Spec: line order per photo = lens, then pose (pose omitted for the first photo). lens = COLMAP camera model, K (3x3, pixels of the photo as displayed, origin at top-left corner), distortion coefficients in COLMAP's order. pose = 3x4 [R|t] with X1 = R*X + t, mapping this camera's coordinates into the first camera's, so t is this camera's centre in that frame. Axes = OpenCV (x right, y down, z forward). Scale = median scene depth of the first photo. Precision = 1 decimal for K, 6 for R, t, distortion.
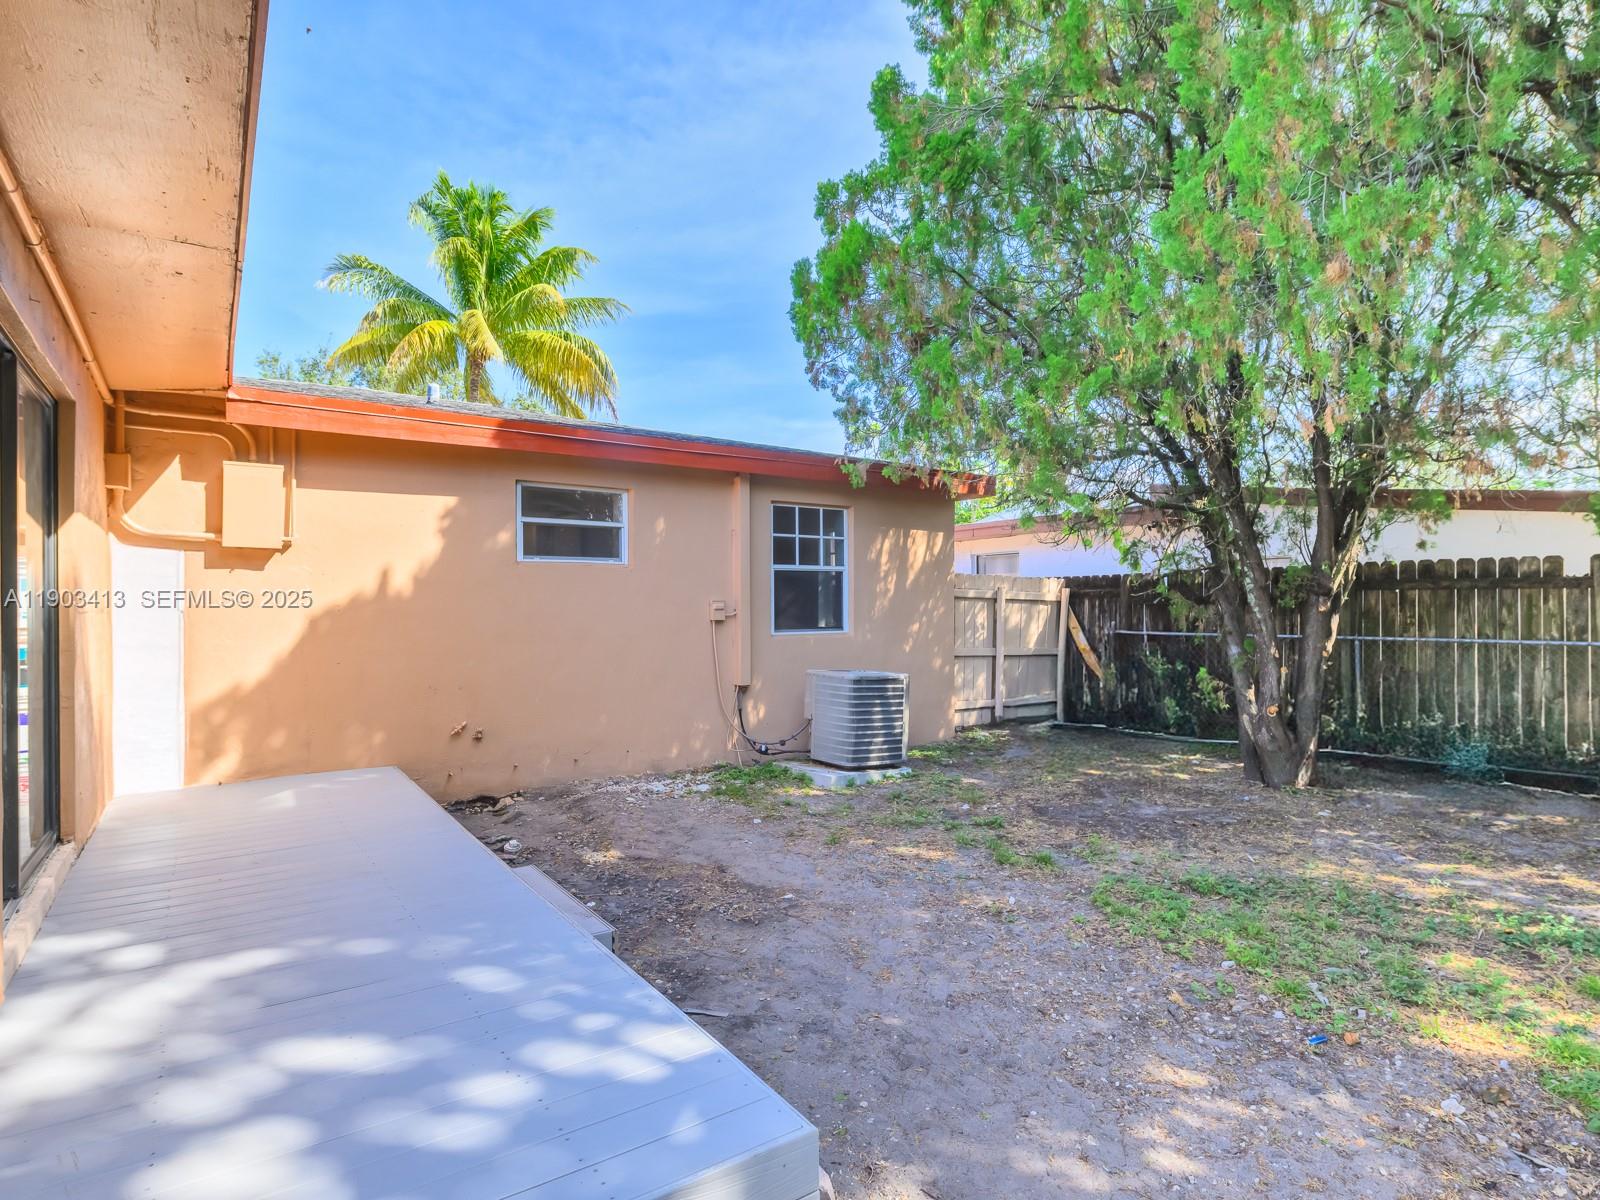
lens RADIAL K [[827.7, 0, 776.8], [0, 827.7, 603.1], [0, 0, 1]] dist [-0.004539, -0.000053]
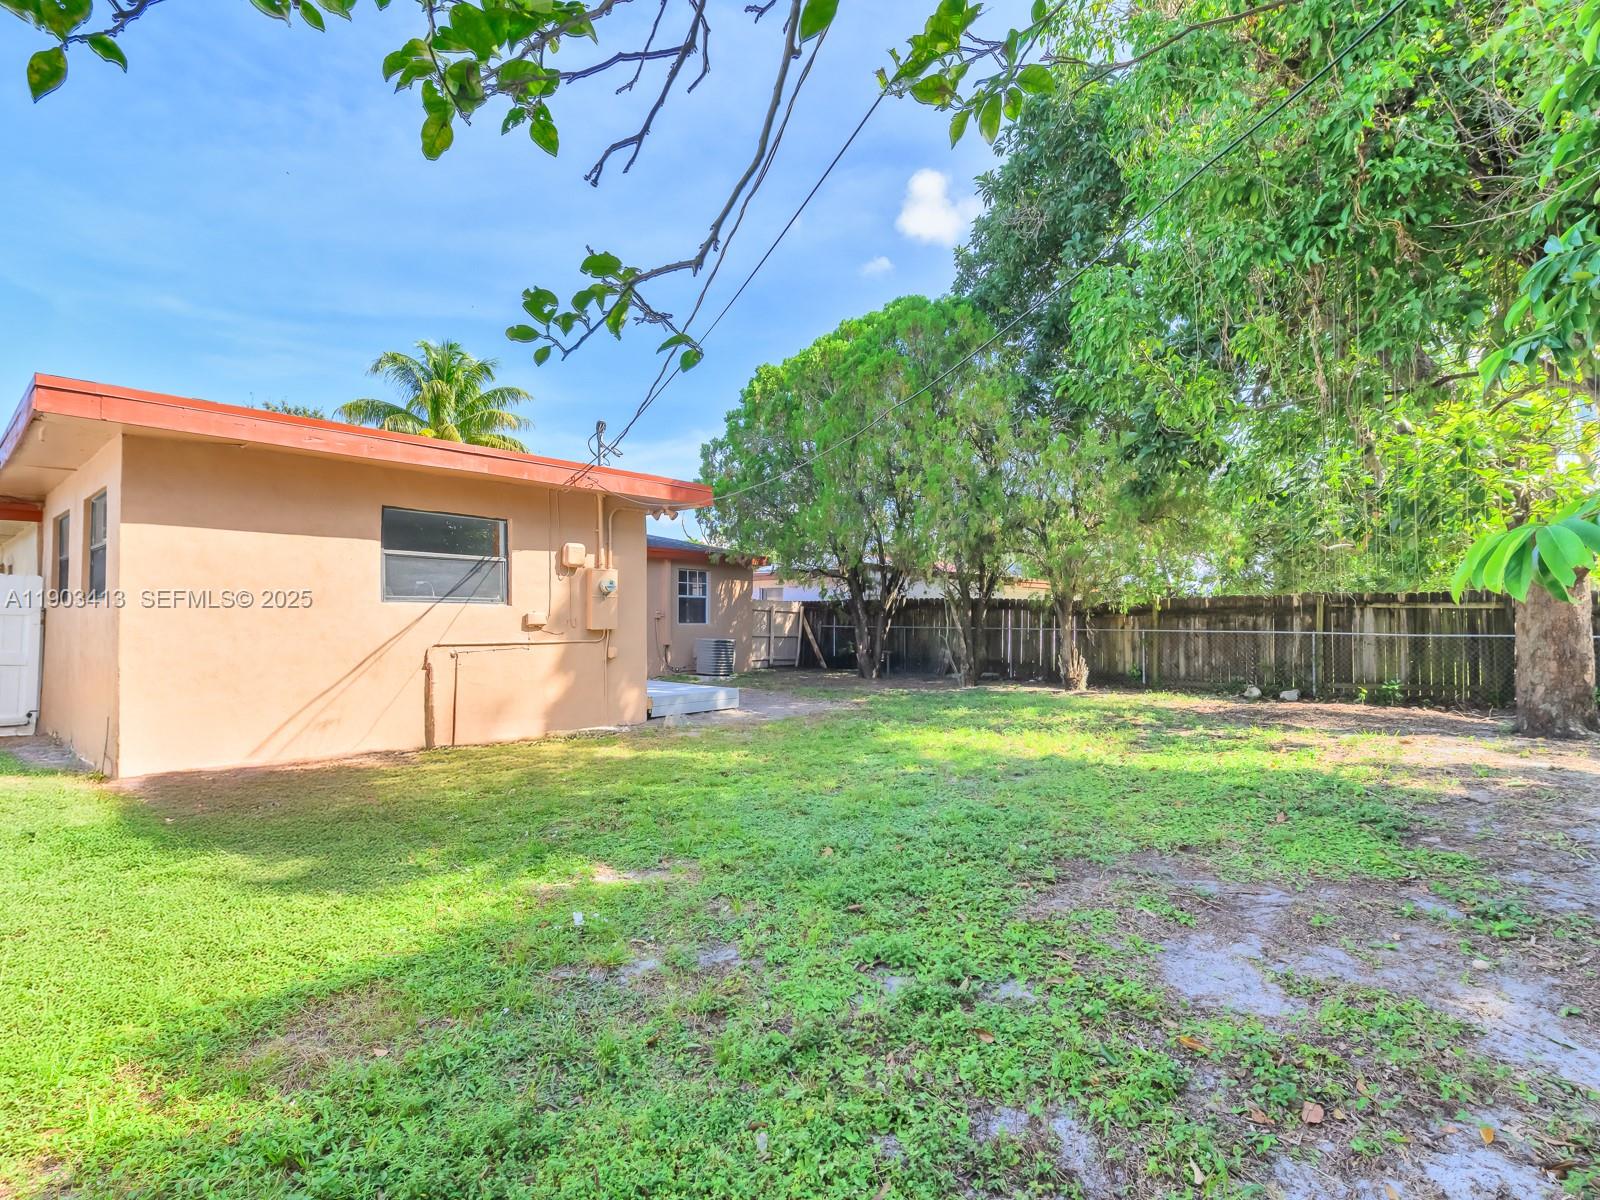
lens RADIAL K [[883.4, 0, 787.5], [0, 883.4, 604.4], [0, 0, 1]] dist [-0.002049, -0.000040]
pose [[0.966296, 0.016249, 0.256919, -0.341228], [-0.012480, 0.999789, -0.016294, 0.017852], [-0.257130, 0.012539, 0.966296, -1.481992]]
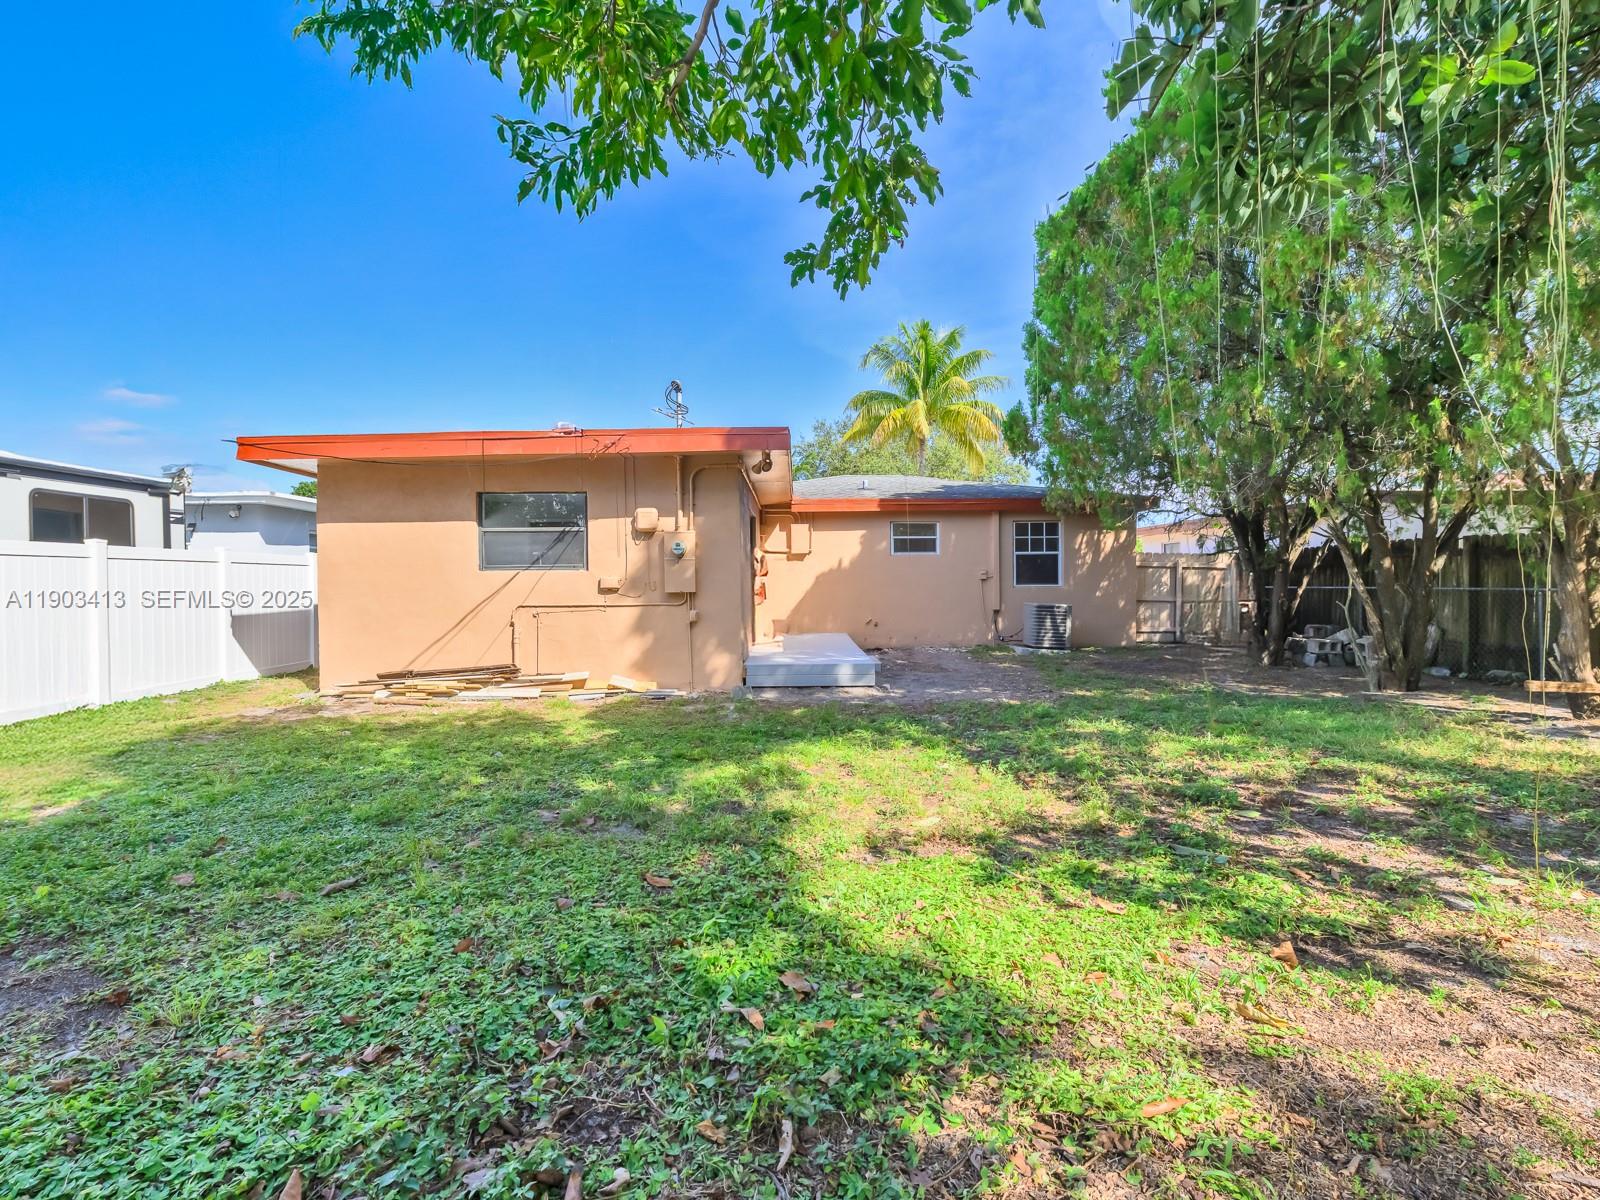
lens RADIAL K [[883.4, 0, 787.5], [0, 883.4, 604.4], [0, 0, 1]] dist [-0.002049, -0.000040]
pose [[0.822630, 0.011292, -0.568465, 0.745411], [0.004892, 0.999625, 0.026936, 0.020822], [0.568556, -0.024940, 0.822266, -1.076040]]
